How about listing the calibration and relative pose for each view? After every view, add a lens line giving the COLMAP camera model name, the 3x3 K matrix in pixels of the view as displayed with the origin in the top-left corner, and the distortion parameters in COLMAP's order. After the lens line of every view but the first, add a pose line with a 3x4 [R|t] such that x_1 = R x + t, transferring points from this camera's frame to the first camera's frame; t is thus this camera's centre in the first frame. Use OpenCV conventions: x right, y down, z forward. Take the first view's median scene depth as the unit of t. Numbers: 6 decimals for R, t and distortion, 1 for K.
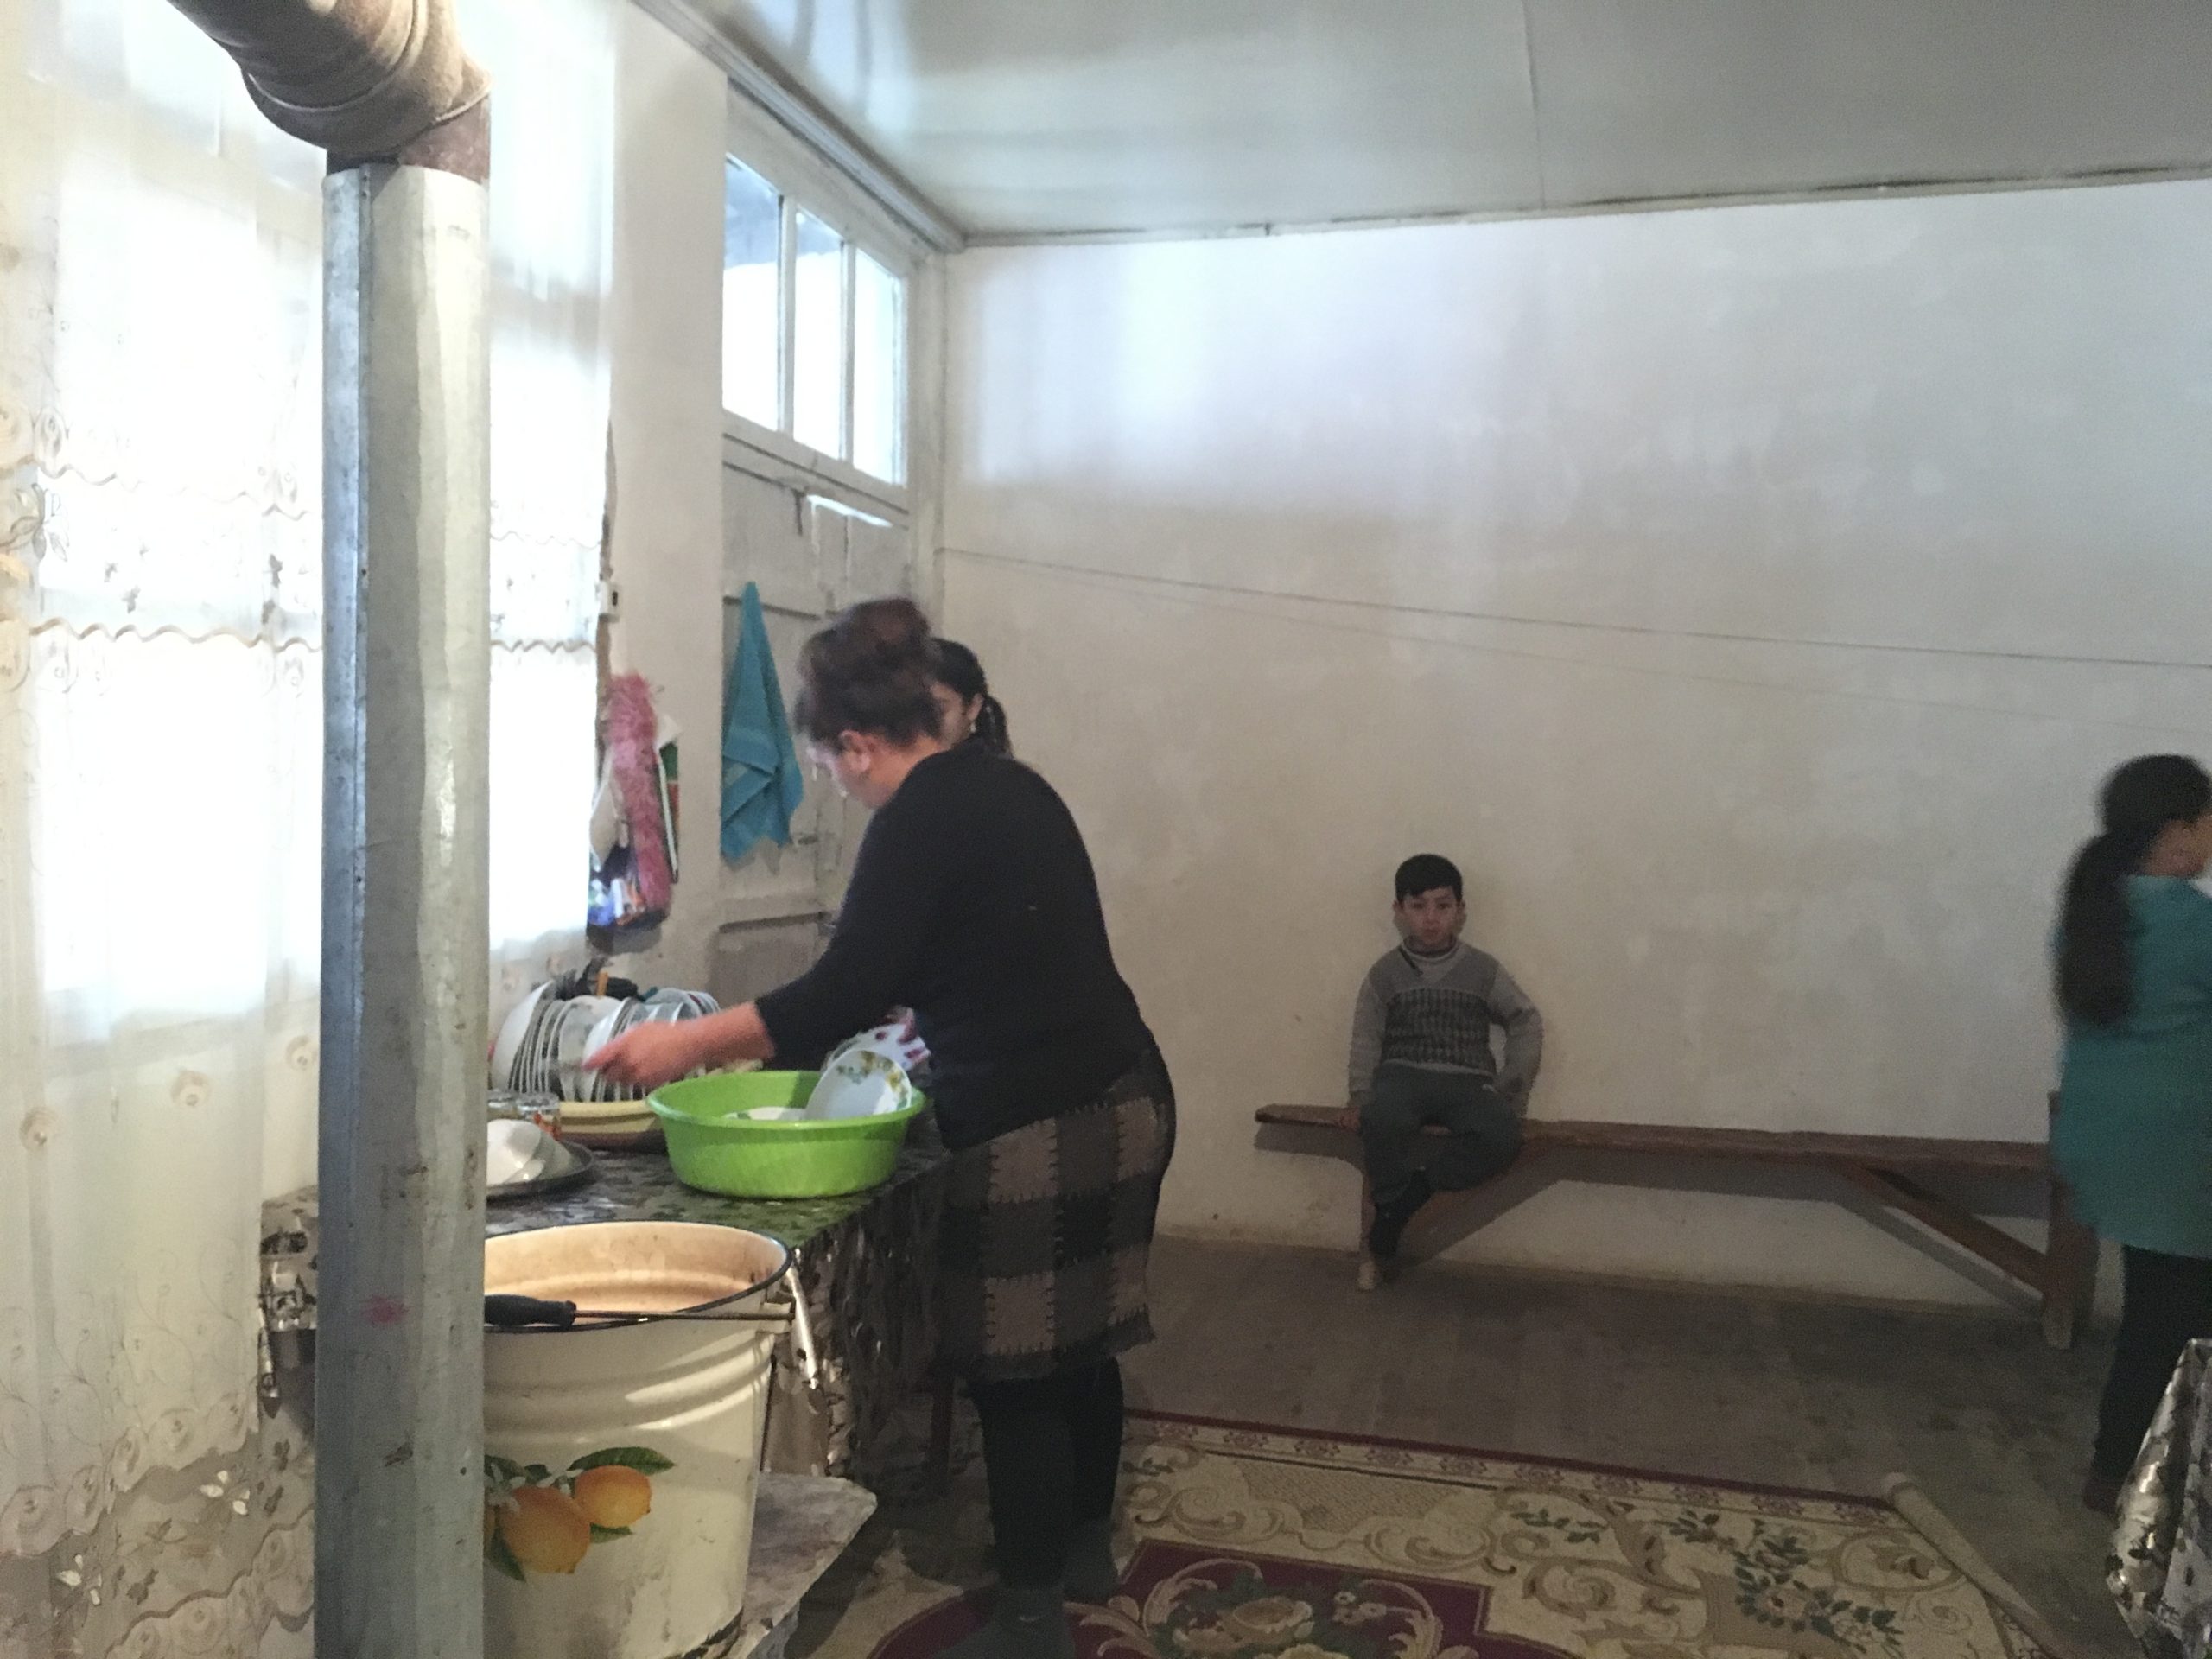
lens RADIAL K [[1865.2, 0, 1105.9], [0, 1865.2, 825.6], [0, 0, 1]] dist [0.046071, -0.057737]
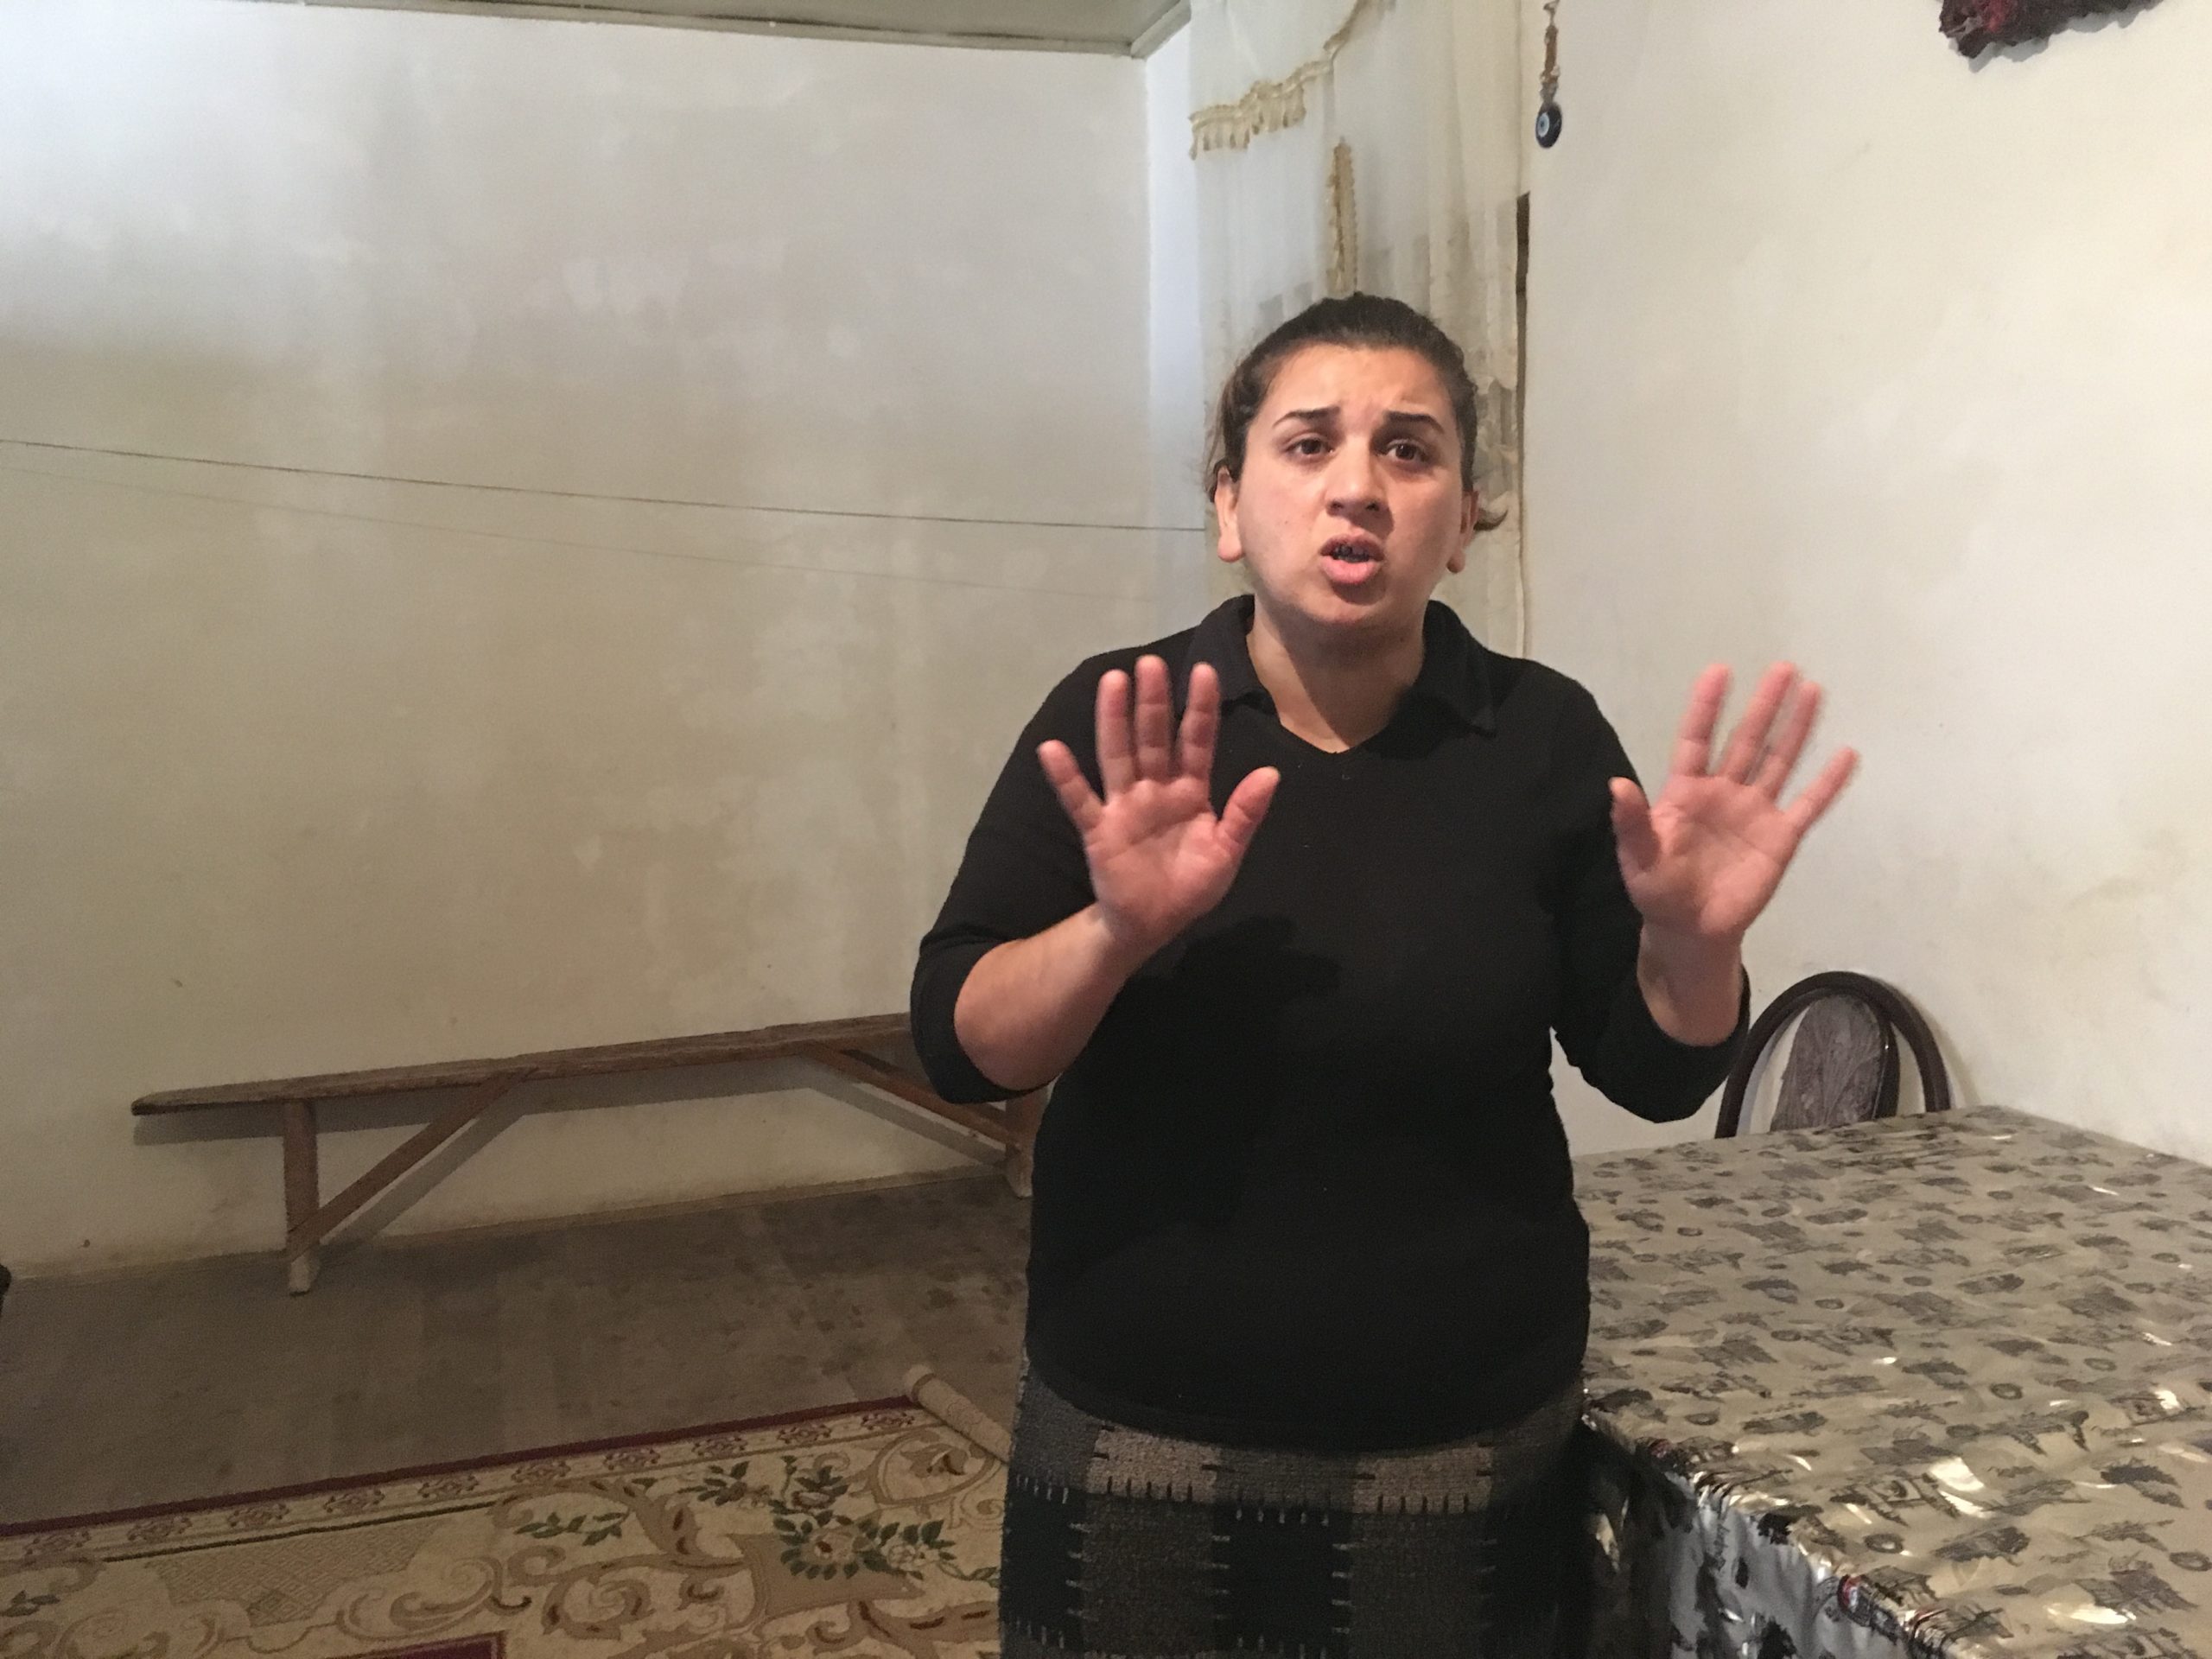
lens RADIAL K [[1865.2, 0, 1109.8], [0, 1865.2, 809.7], [0, 0, 1]] dist [0.046071, -0.057737]
pose [[0.837145, -0.094634, 0.538732, 0.013719], [0.072287, 0.995422, 0.062529, 0.007672], [-0.542183, -0.013402, 0.840153, 0.146278]]
